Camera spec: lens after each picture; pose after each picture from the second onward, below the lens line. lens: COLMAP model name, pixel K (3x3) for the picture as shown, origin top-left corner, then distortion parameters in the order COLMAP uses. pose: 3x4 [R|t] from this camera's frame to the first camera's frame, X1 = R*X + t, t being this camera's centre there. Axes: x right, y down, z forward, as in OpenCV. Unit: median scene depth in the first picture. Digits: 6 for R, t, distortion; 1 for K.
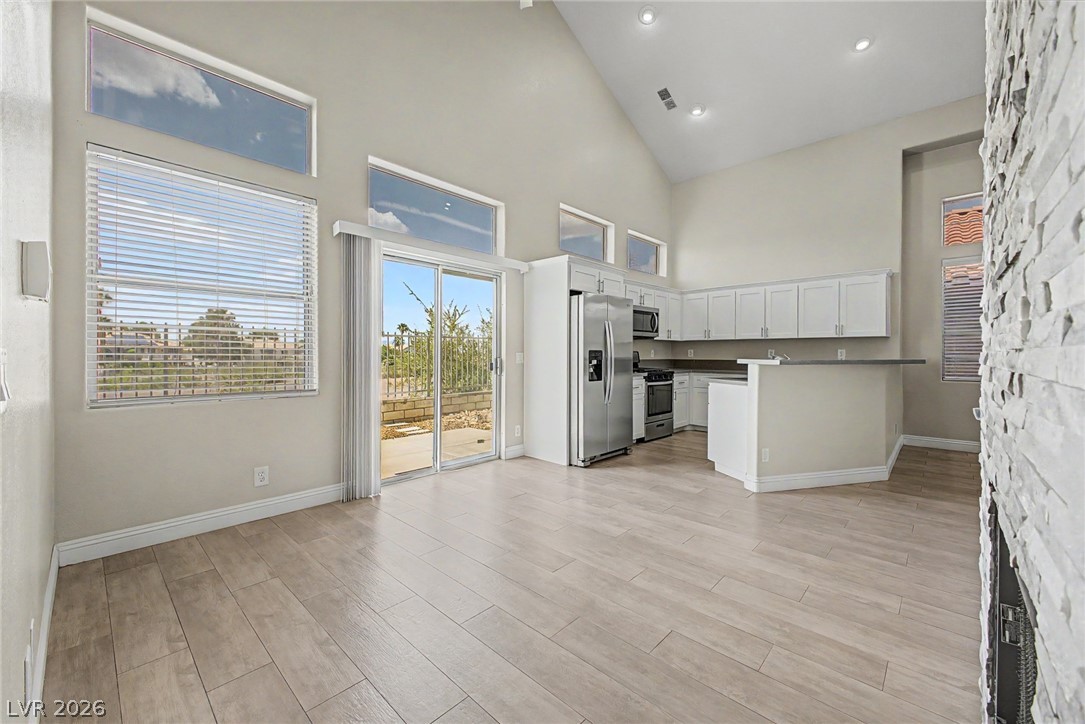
lens RADIAL K [[426.6, 0, 541.0], [0, 426.6, 357.6], [0, 0, 1]] dist [0.010031, -0.002595]
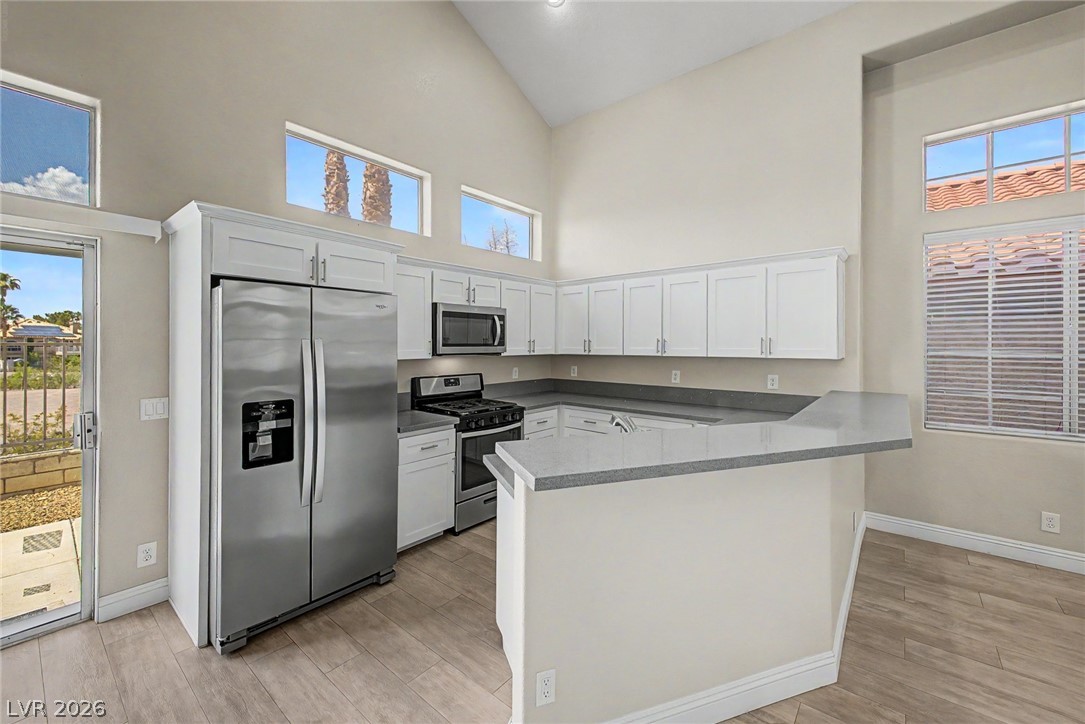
lens RADIAL K [[426.6, 0, 547.0], [0, 426.6, 349.6], [0, 0, 1]] dist [0.010031, -0.002595]
pose [[0.997676, -0.003552, 0.068040, 0.347554], [0.003439, 0.999993, 0.001780, -0.063626], [-0.068046, -0.001542, 0.997681, 0.417398]]
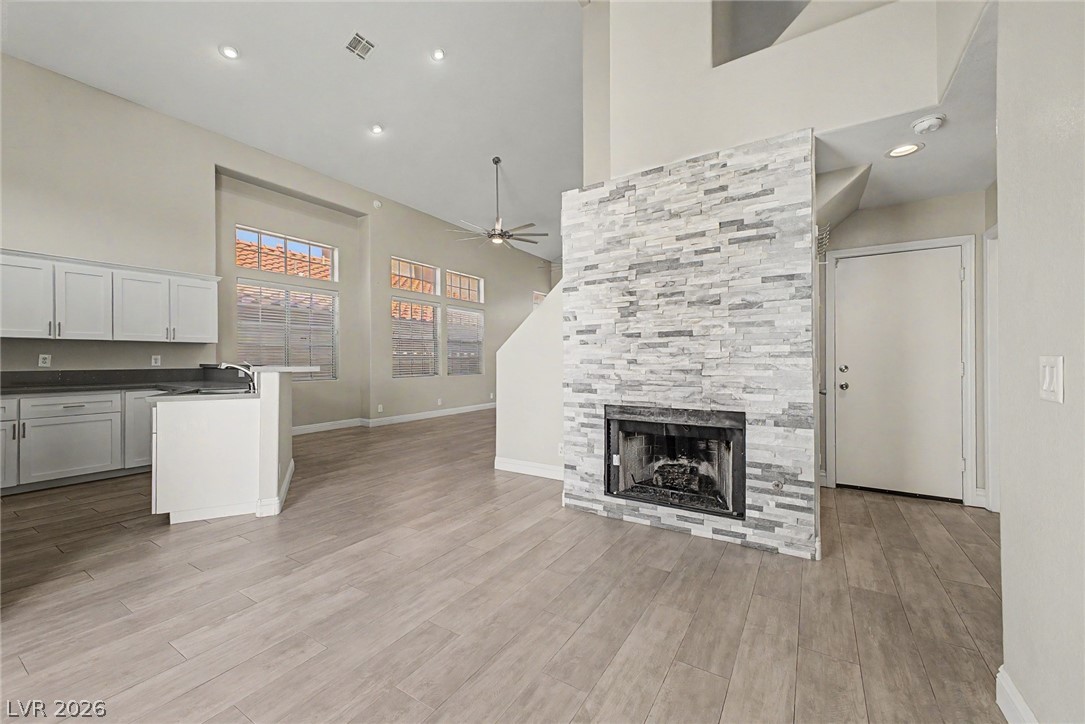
lens RADIAL K [[426.6, 0, 544.1], [0, 426.6, 358.2], [0, 0, 1]] dist [0.010031, -0.002595]
pose [[-0.187721, -0.001213, 0.982222, -0.339261], [0.012478, 0.999916, 0.003620, -0.006889], [-0.982143, 0.012935, -0.187690, 0.425702]]
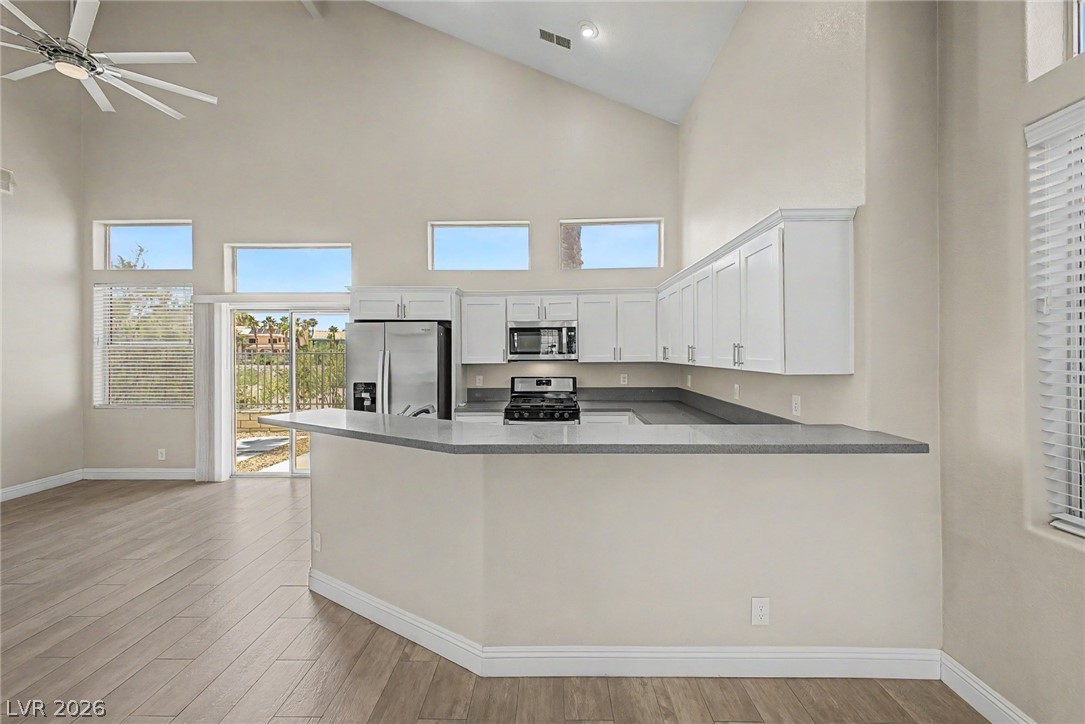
lens RADIAL K [[426.6, 0, 539.7], [0, 426.6, 353.5], [0, 0, 1]] dist [0.010031, -0.002595]
pose [[0.673785, -0.004858, -0.738911, 0.917349], [-0.000912, 0.999972, -0.007407, -0.062820], [0.738927, 0.005664, 0.673762, 0.542131]]
